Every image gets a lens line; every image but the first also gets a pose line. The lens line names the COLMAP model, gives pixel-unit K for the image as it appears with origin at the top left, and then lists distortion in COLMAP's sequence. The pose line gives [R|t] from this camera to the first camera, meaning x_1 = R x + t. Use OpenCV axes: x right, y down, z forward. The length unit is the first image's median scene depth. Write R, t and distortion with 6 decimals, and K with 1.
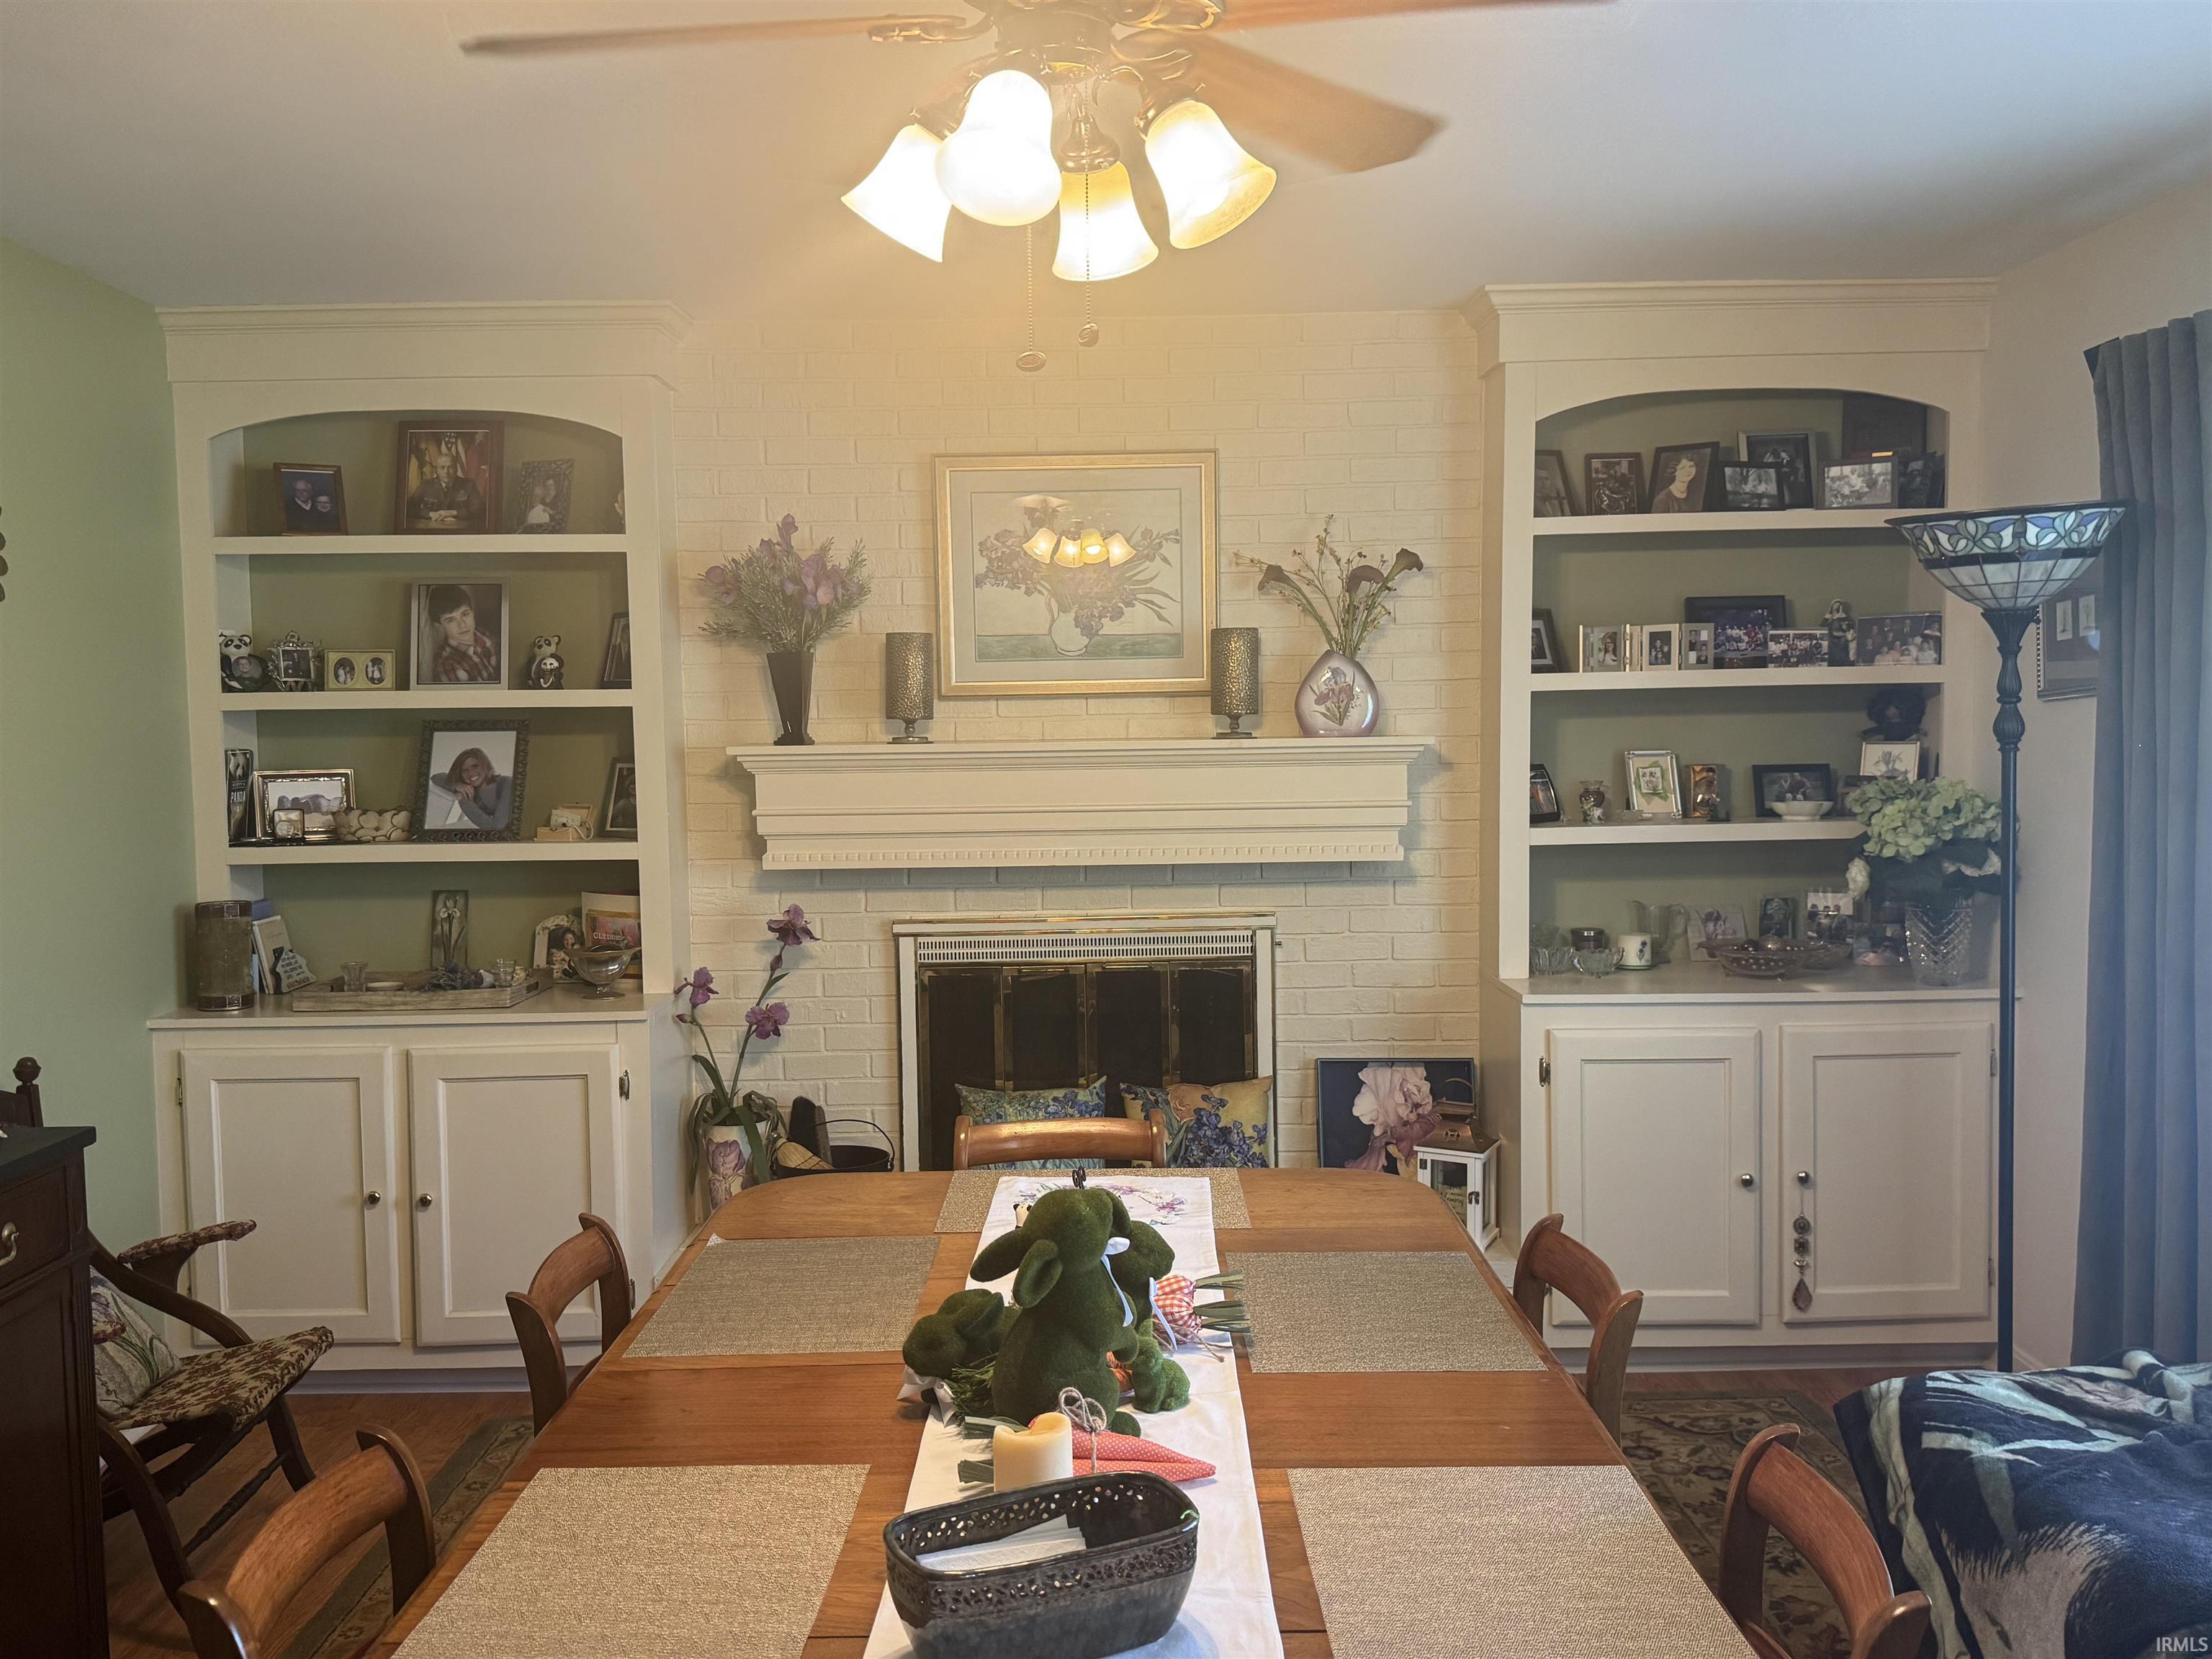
lens RADIAL K [[1844.4, 0, 1106.0], [0, 1844.4, 829.5], [0, 0, 1]] dist [0.172740, -0.343898]
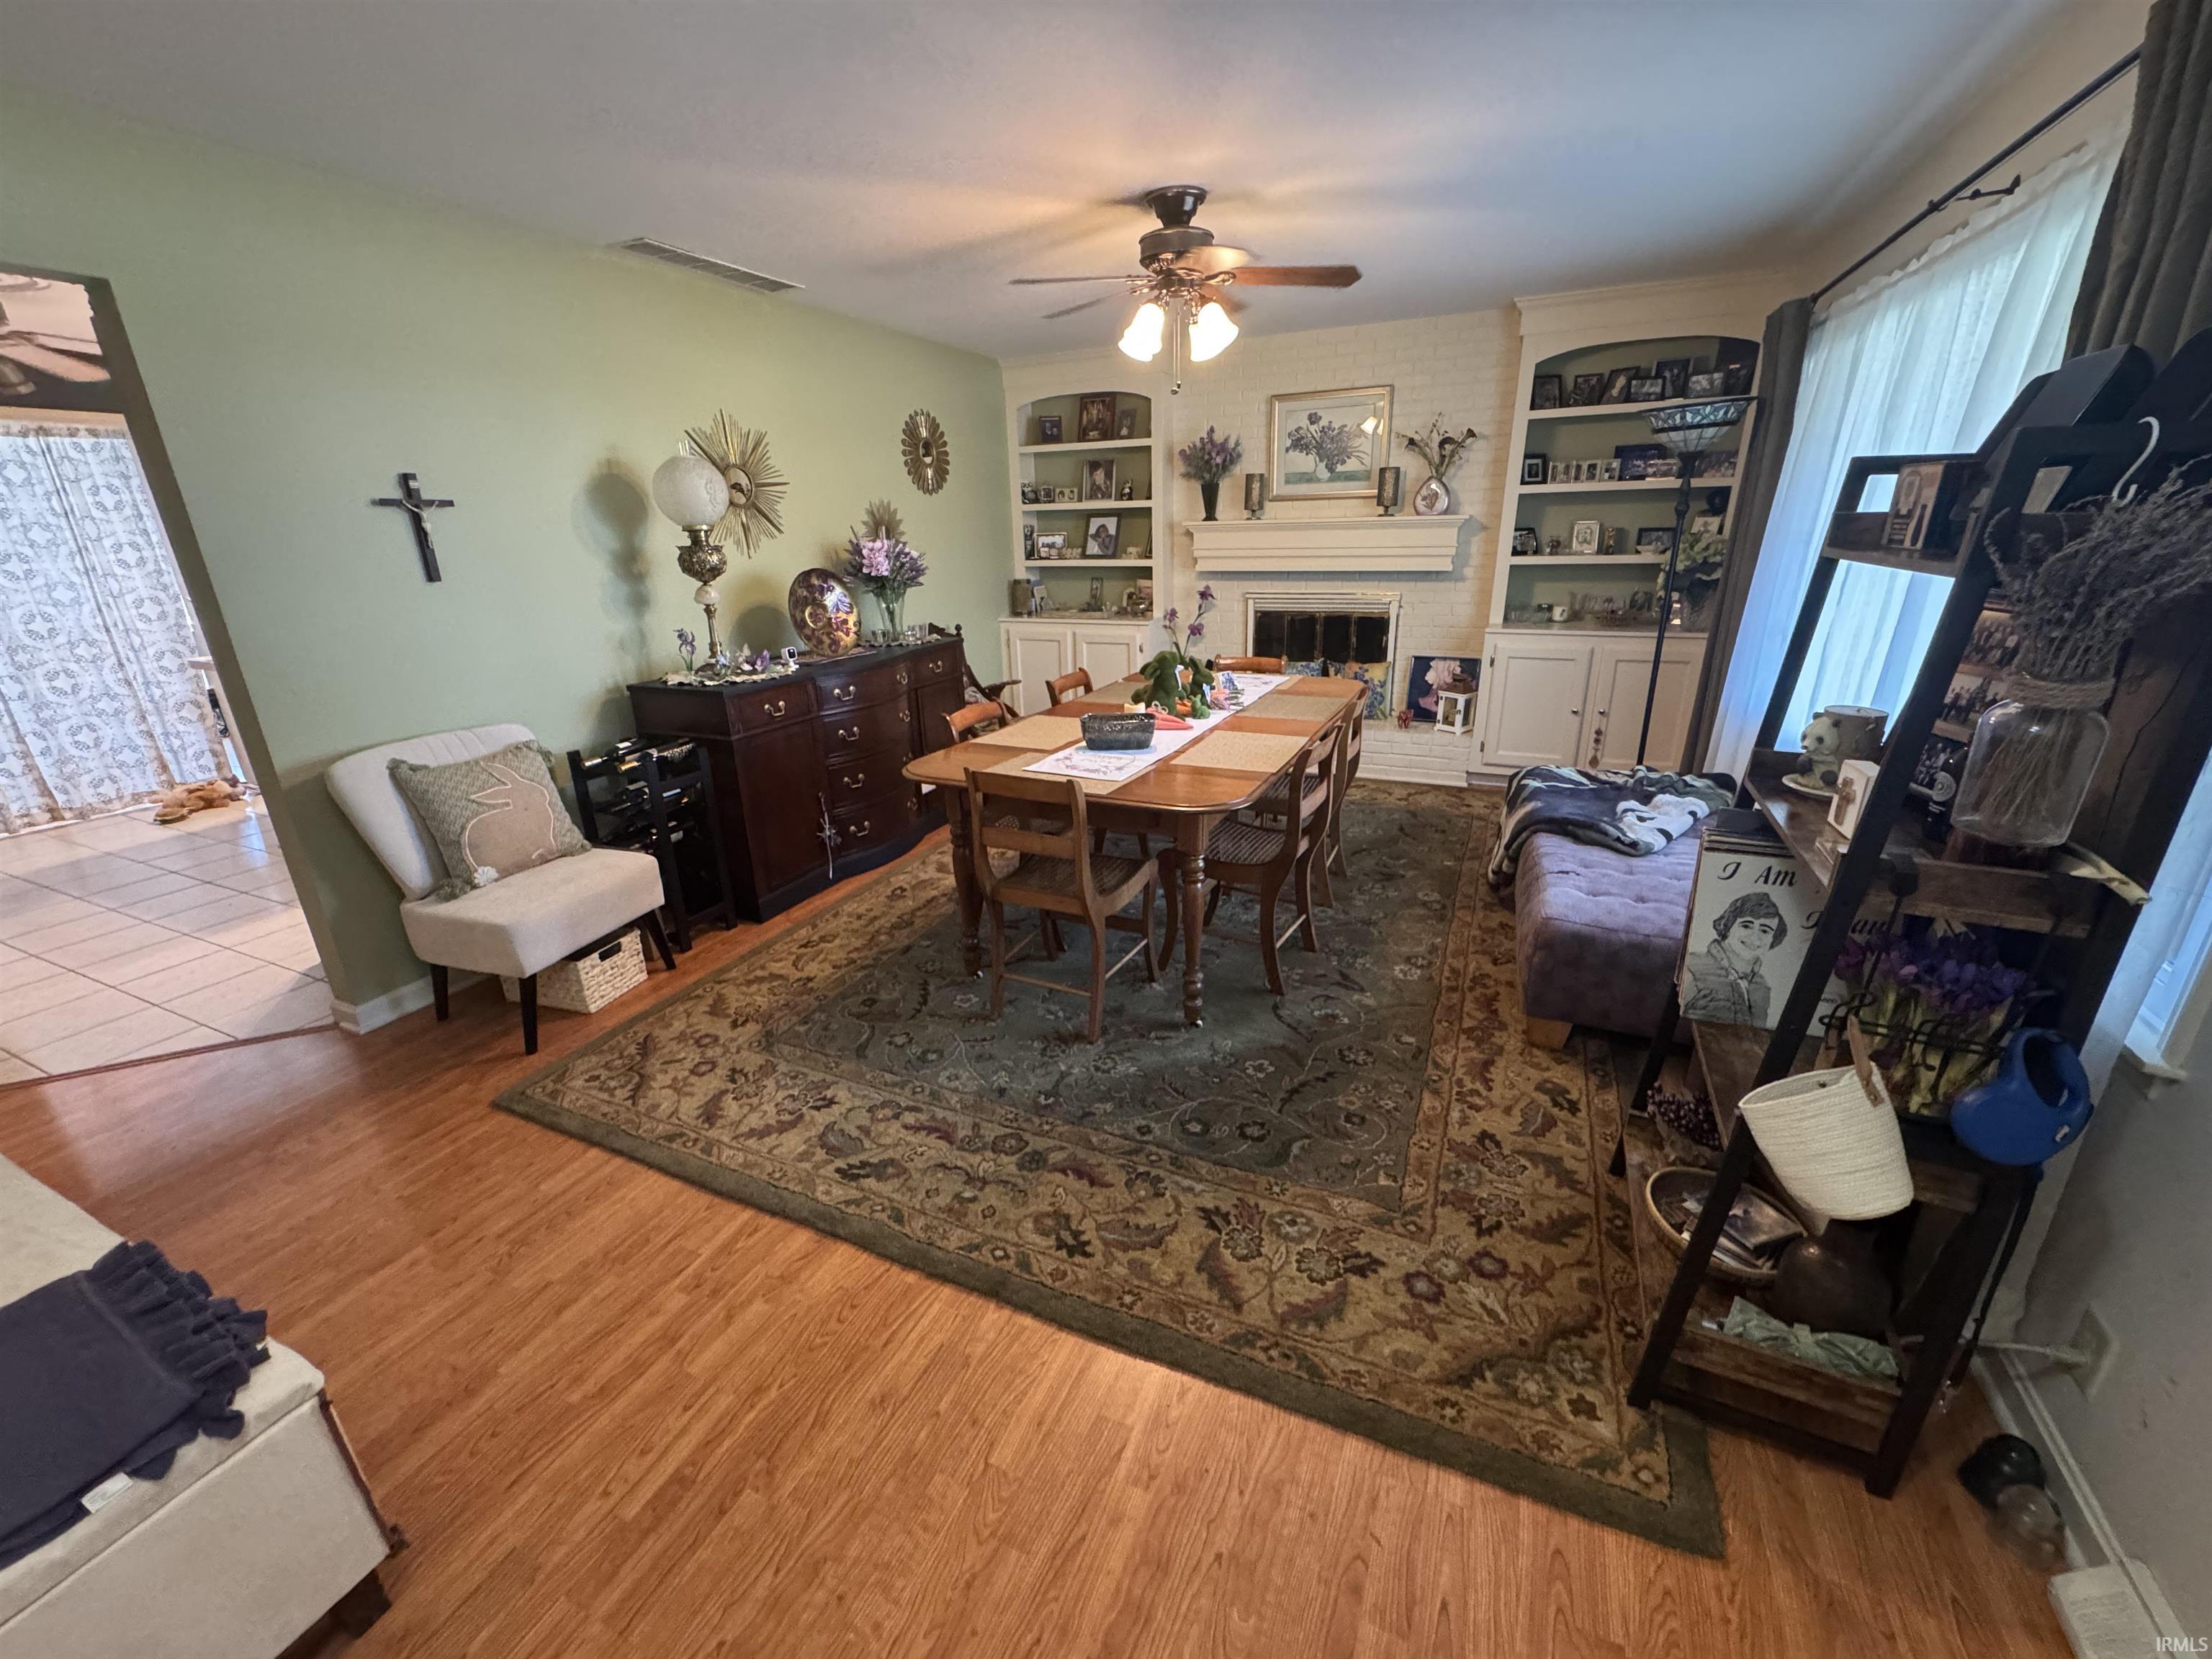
lens RADIAL K [[878.8, 0, 1106.0], [0, 878.8, 829.5], [0, 0, 1]] dist [0.000447, -0.000322]
pose [[0.905913, 0.132510, -0.402197, 0.252172], [-0.013319, 0.958226, 0.285703, 0.018478], [0.423254, -0.253465, 0.869834, -0.246003]]
